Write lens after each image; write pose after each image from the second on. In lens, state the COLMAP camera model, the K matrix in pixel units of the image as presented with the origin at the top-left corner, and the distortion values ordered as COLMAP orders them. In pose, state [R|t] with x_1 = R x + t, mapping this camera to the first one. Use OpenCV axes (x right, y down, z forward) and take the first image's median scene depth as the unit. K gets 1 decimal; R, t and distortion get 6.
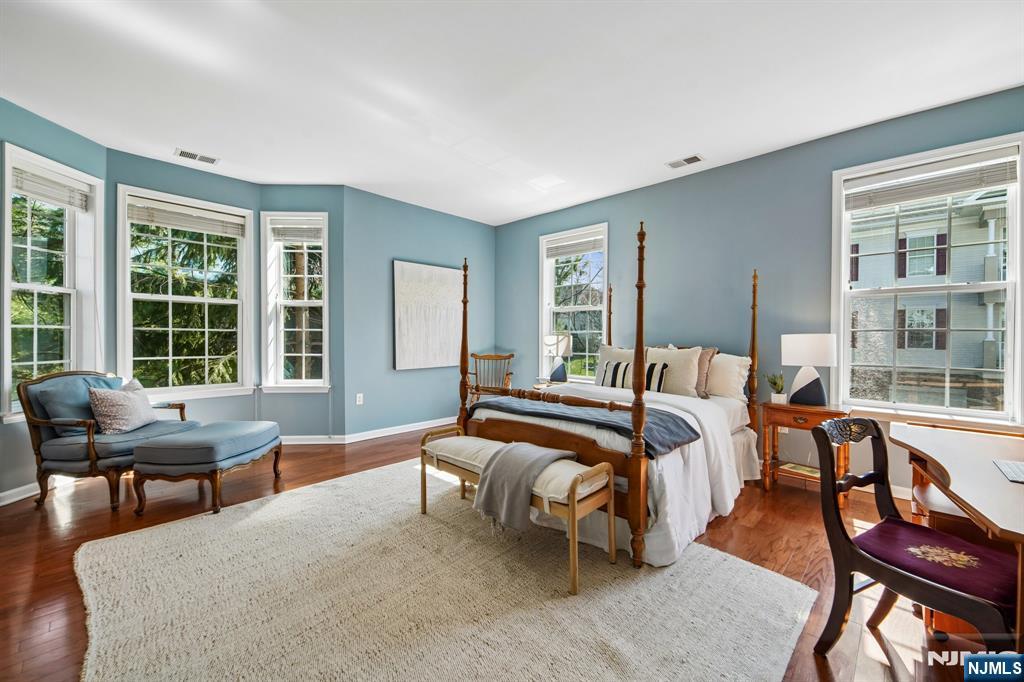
lens RADIAL K [[400.3, 0, 512.0], [0, 400.3, 341.0], [0, 0, 1]] dist [0.000433, -0.000140]
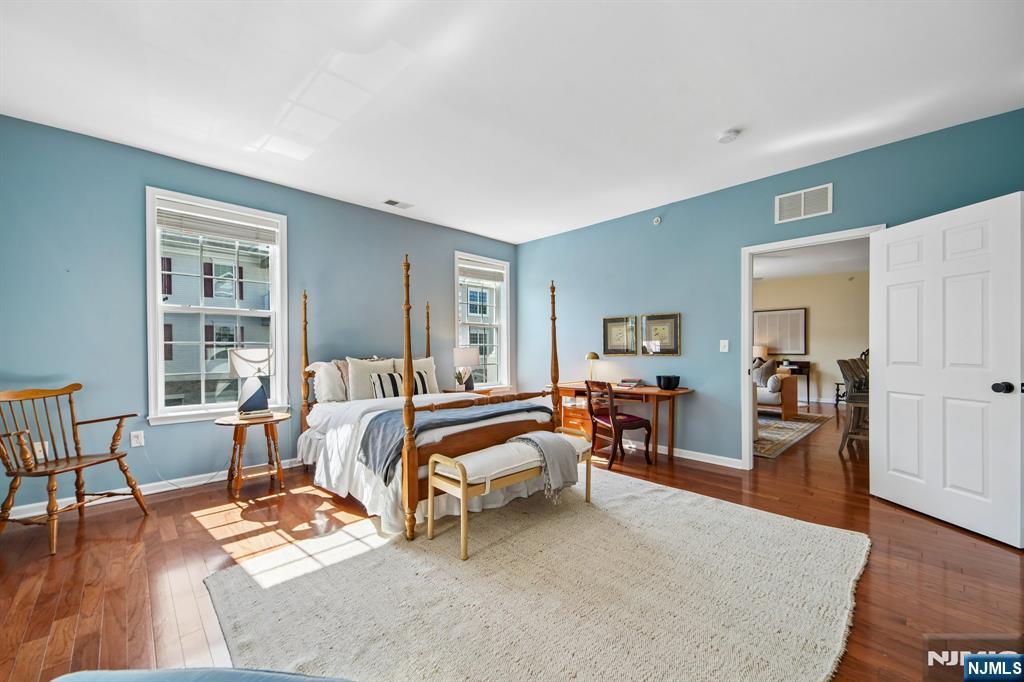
lens RADIAL K [[396.8, 0, 510.2], [0, 396.8, 346.9], [0, 0, 1]] dist [0.000502, -0.000040]
pose [[0.037393, 0.001149, 0.999300, -0.874237], [0.014628, 0.999892, -0.001697, -0.011533], [-0.999194, 0.014681, 0.037372, 0.721419]]
